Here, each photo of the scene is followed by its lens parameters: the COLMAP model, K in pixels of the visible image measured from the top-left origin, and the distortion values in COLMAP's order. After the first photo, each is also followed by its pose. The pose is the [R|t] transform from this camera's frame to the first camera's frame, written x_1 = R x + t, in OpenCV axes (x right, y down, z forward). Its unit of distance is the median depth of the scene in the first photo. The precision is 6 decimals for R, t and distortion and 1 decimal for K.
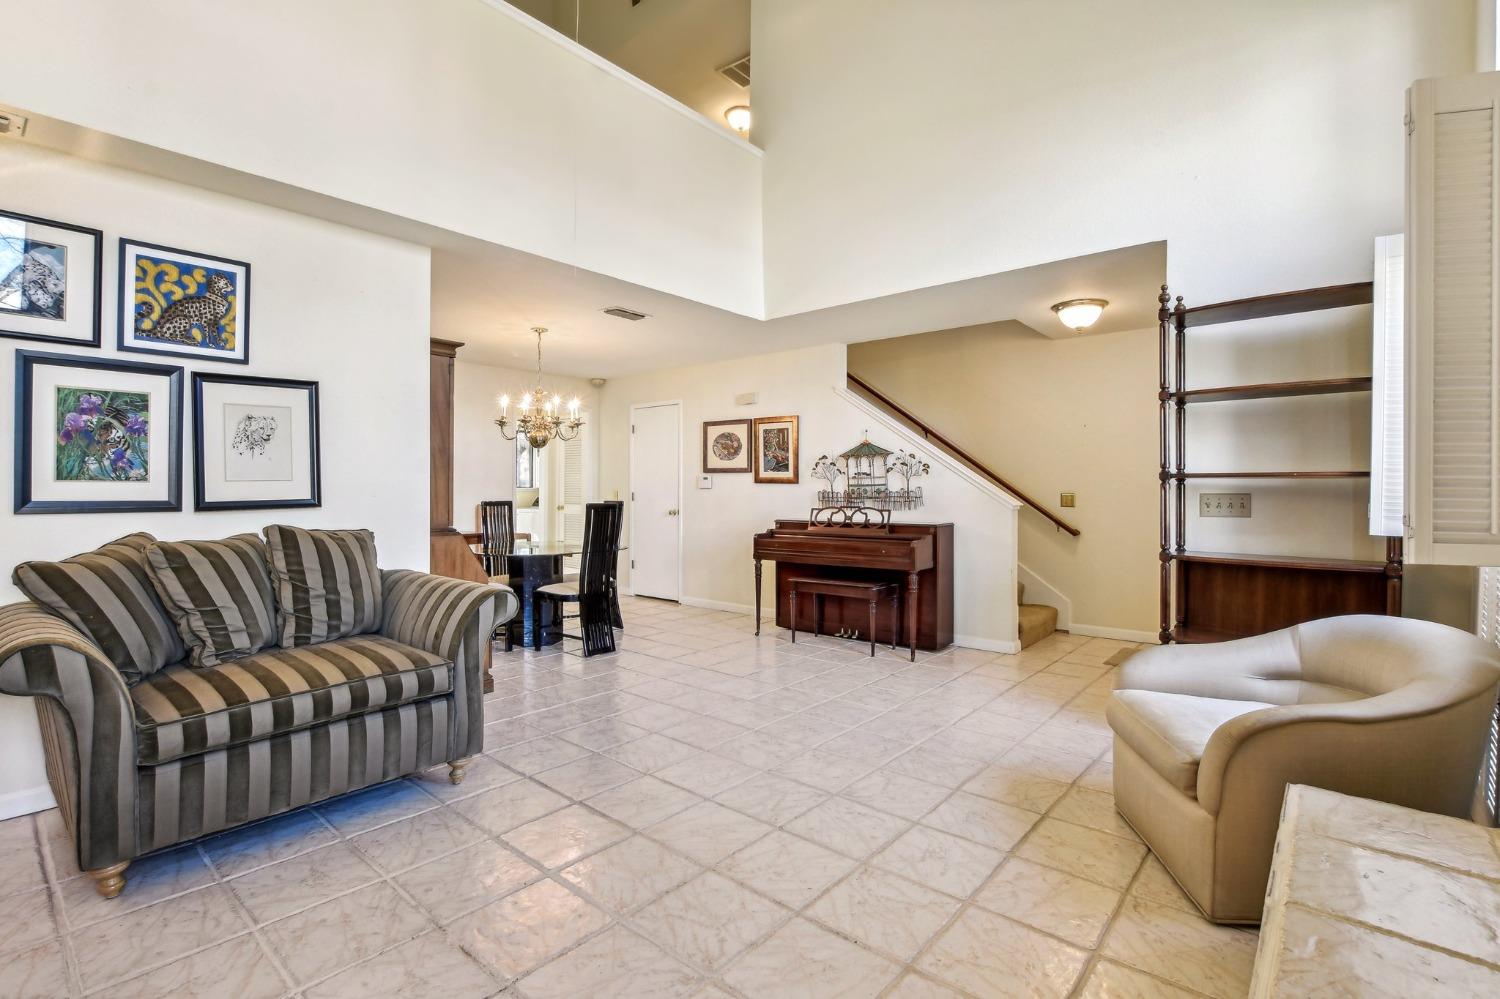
lens RADIAL K [[690.3, 0, 749.6], [0, 690.3, 488.8], [0, 0, 1]] dist [-0.010108, -0.002718]
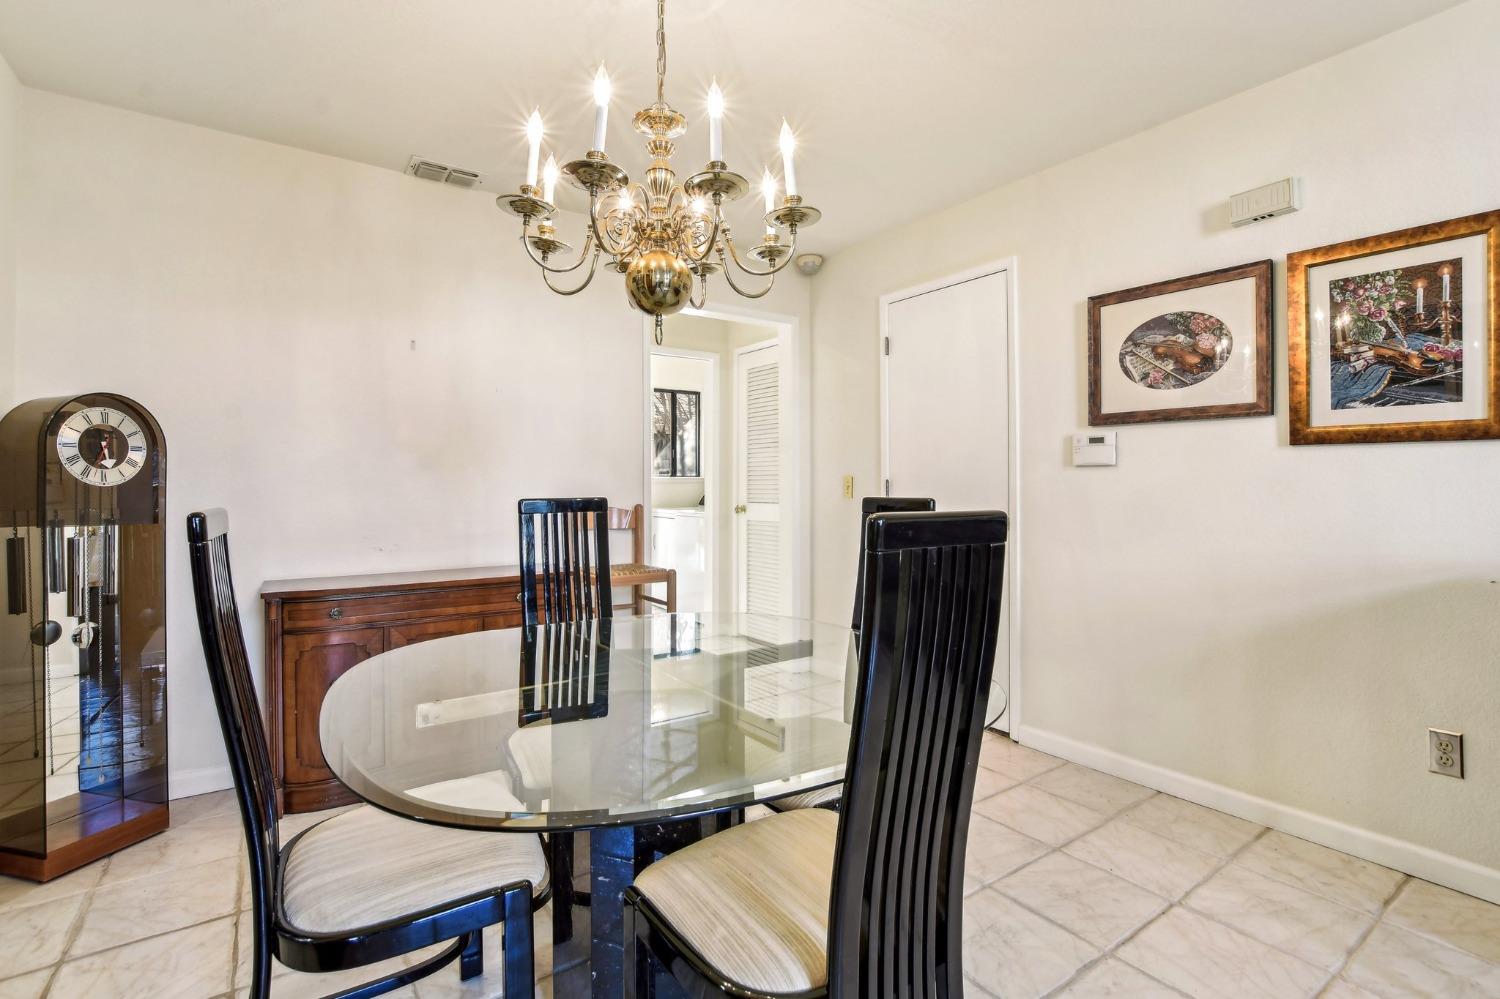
lens RADIAL K [[690.3, 0, 754.4], [0, 690.3, 489.8], [0, 0, 1]] dist [-0.010108, -0.002718]
pose [[0.968549, -0.002758, -0.248807, -0.161243], [0.004333, 0.999974, 0.005780, 0.010157], [0.248785, -0.006677, 0.968536, 0.600367]]
